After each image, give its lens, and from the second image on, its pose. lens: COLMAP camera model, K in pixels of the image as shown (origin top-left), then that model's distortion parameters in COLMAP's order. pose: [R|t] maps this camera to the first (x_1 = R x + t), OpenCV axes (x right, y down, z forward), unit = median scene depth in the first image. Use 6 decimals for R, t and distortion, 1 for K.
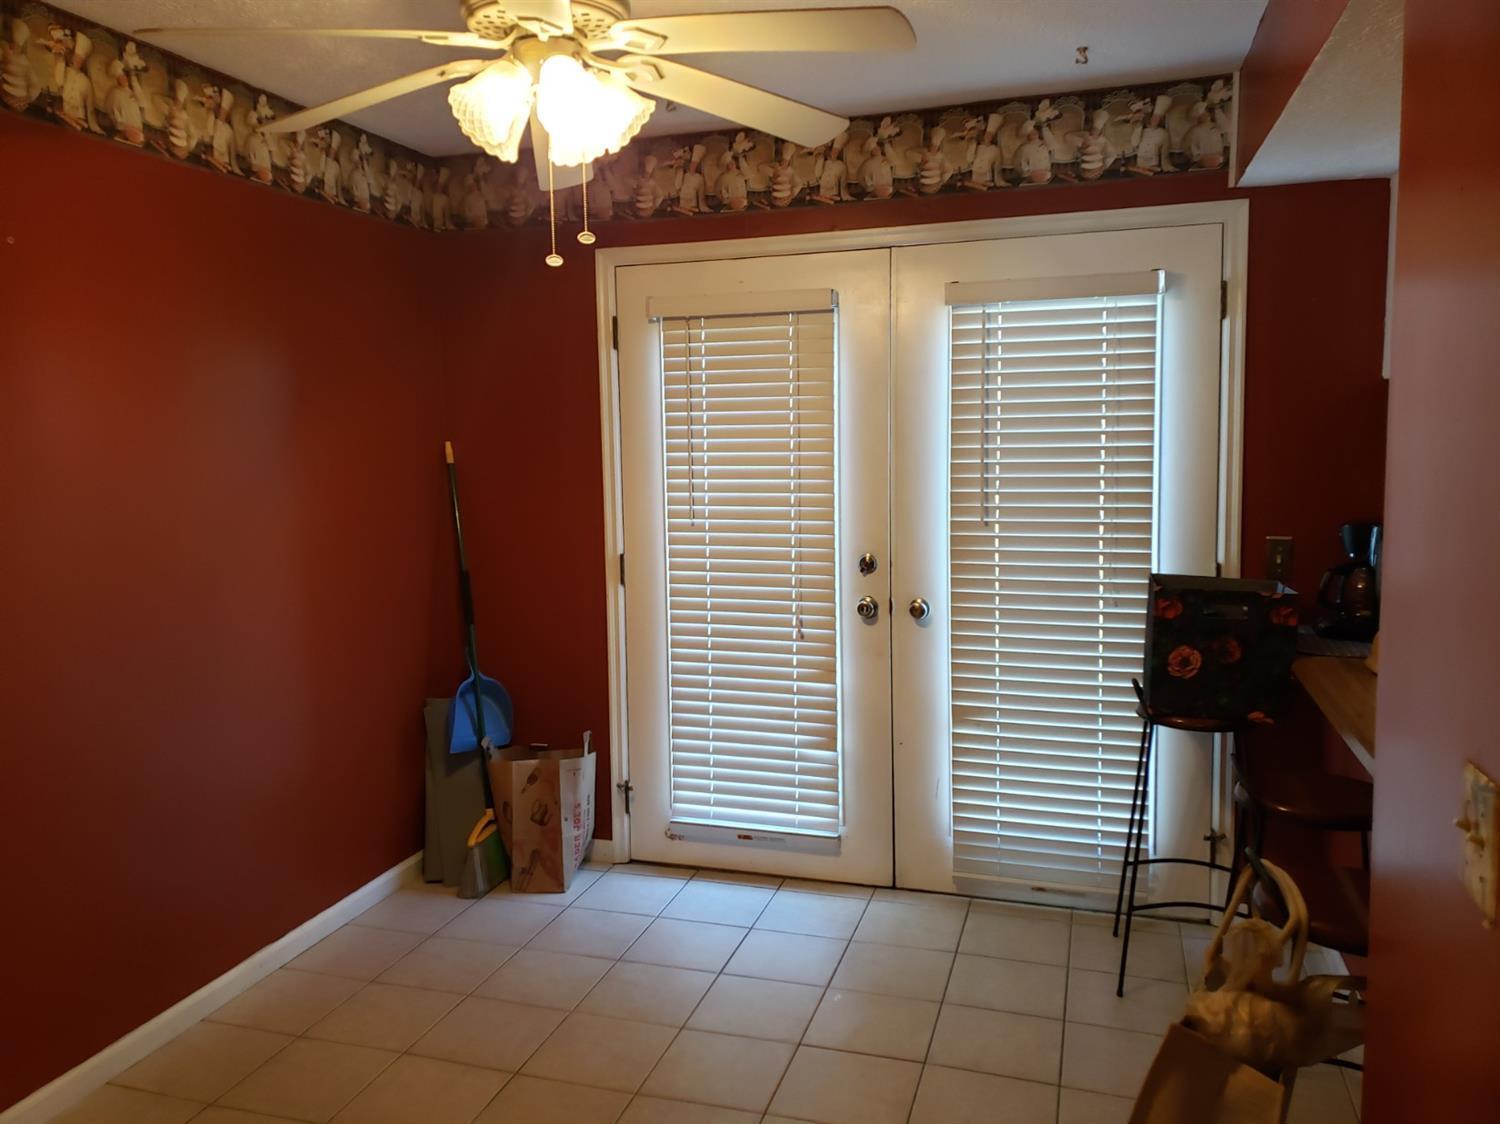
lens RADIAL K [[1126.6, 0, 749.2], [0, 1126.6, 525.7], [0, 0, 1]] dist [-0.001255, -0.002338]
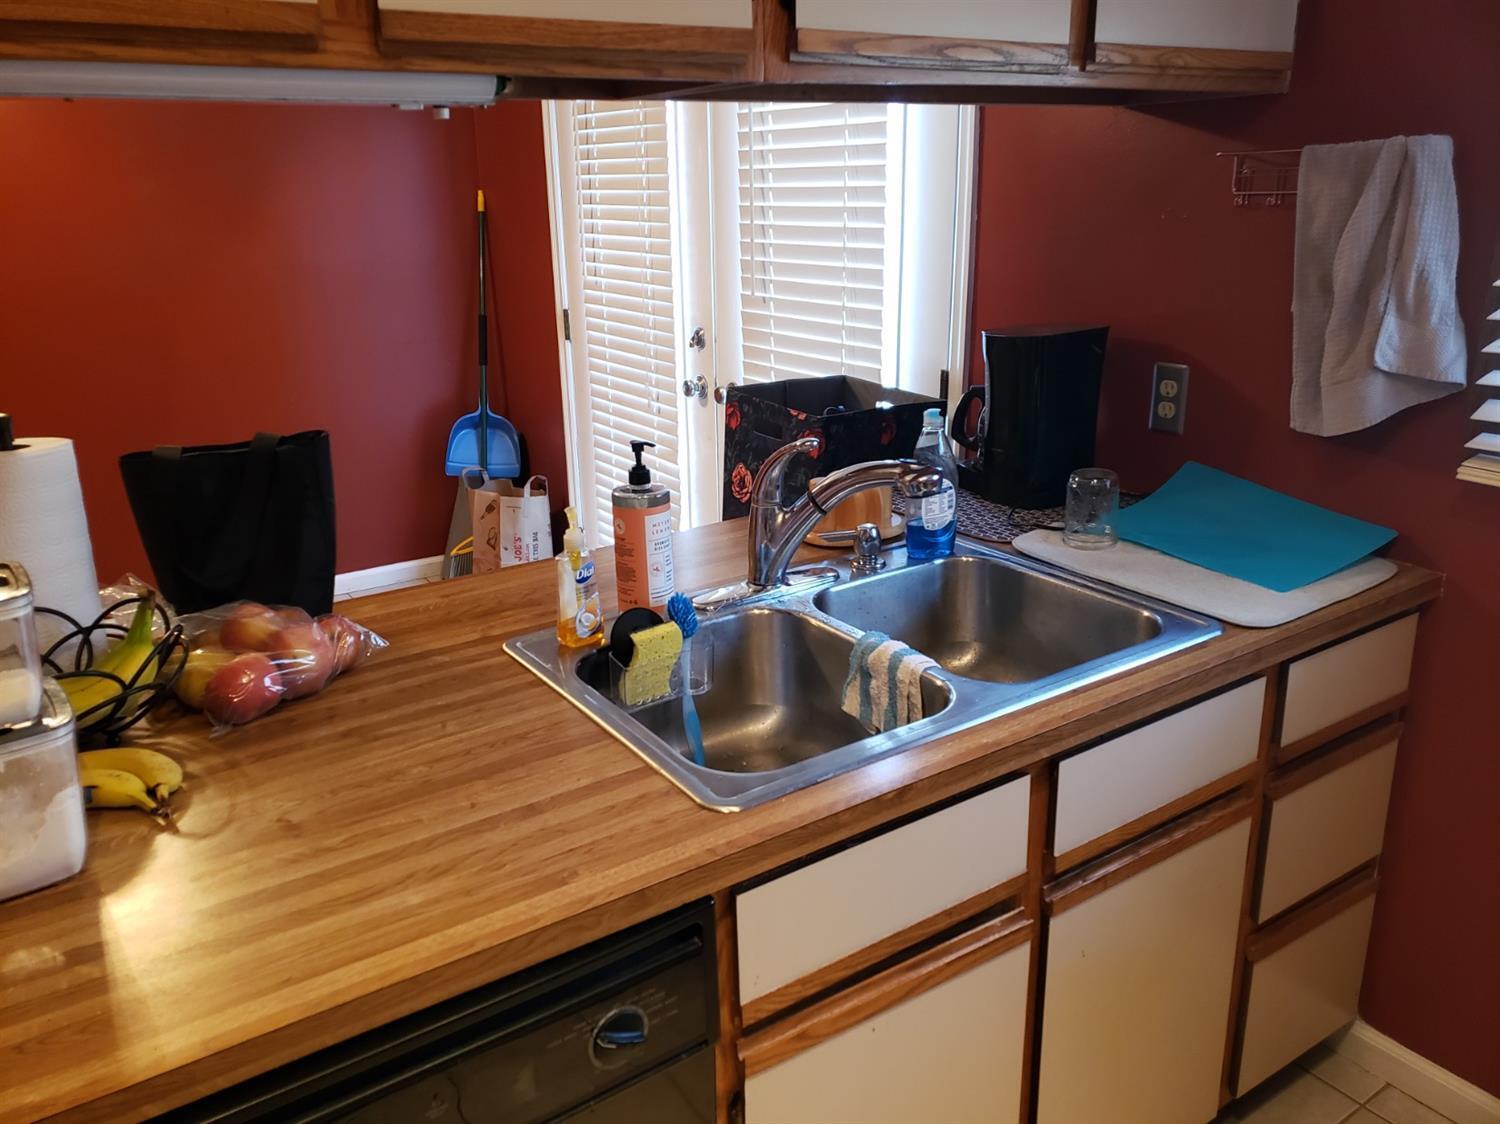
lens RADIAL K [[1145.3, 0, 750.0], [0, 1145.3, 562.0], [0, 0, 1]] dist [0.065449, -0.081887]
pose [[0.782622, 0.200586, -0.589295, 0.717597], [-0.057922, 0.966020, 0.251892, -0.027104], [0.619797, -0.163003, 0.767647, 0.284043]]
